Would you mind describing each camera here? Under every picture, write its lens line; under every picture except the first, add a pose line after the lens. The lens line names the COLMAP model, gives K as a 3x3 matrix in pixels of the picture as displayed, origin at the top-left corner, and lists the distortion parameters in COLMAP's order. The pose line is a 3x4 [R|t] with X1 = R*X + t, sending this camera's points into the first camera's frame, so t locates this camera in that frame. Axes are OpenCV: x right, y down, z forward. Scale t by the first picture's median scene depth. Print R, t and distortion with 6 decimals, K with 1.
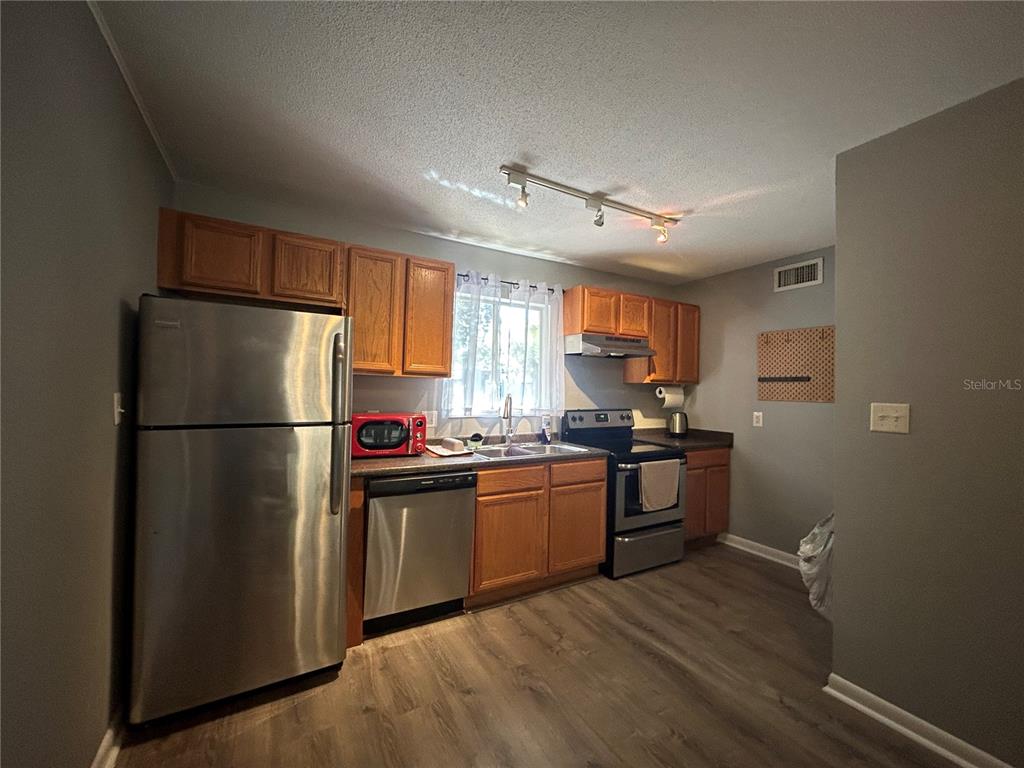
lens RADIAL K [[412.5, 0, 510.9], [0, 412.5, 385.4], [0, 0, 1]] dist [0.001895, 0.000162]
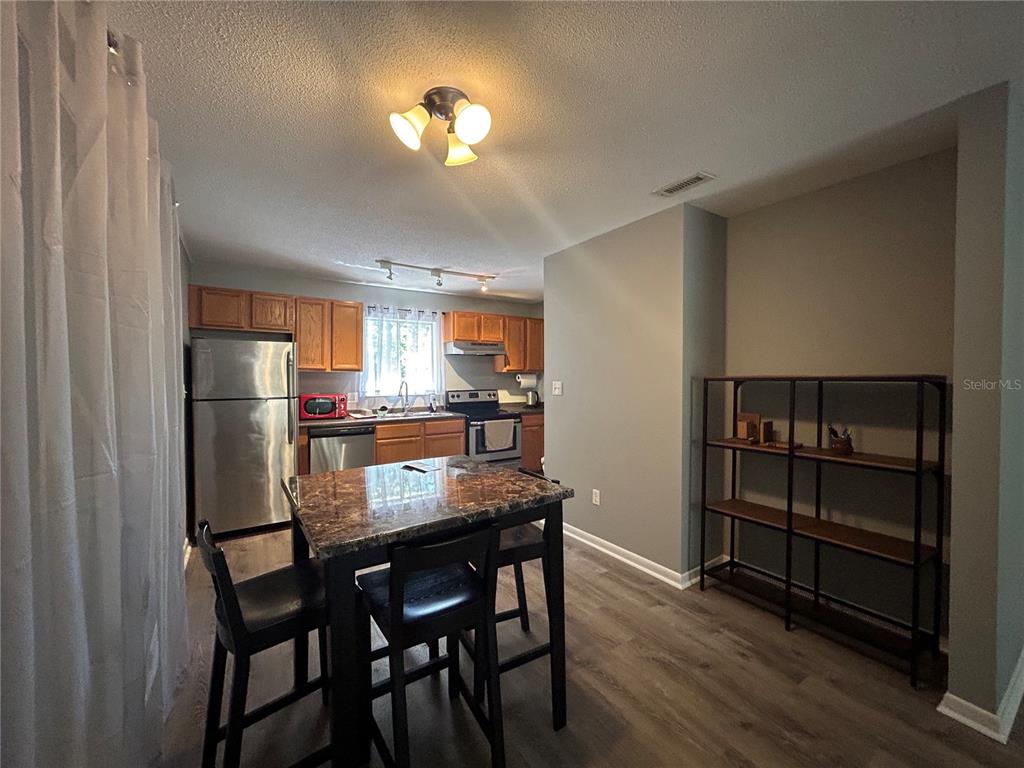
lens RADIAL K [[412.5, 0, 510.9], [0, 412.5, 385.4], [0, 0, 1]] dist [0.001895, 0.000162]
pose [[0.997450, -0.021966, 0.067901, 0.304565], [0.019857, 0.999304, 0.031581, -0.004824], [-0.068547, -0.030153, 0.997192, -0.634041]]
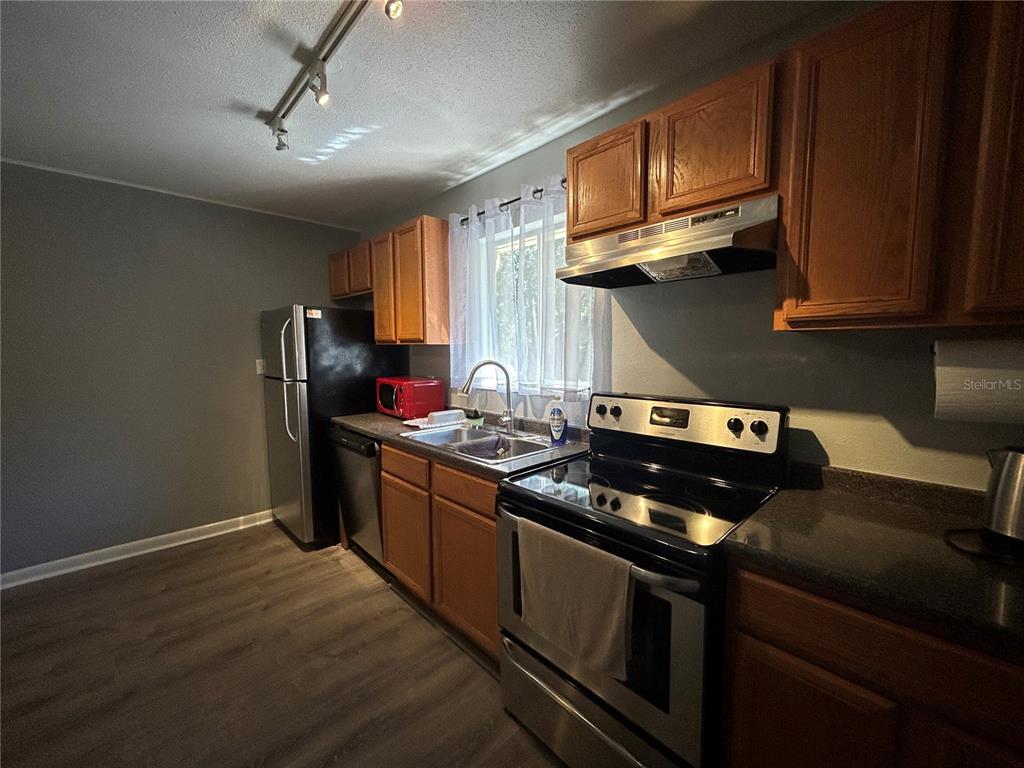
lens RADIAL K [[412.5, 0, 510.9], [0, 412.5, 385.4], [0, 0, 1]] dist [0.001895, 0.000162]
pose [[0.238554, 0.063633, -0.969042, 0.731072], [0.018531, 0.997371, 0.070056, 0.012097], [0.970952, -0.034669, 0.236748, 0.875242]]
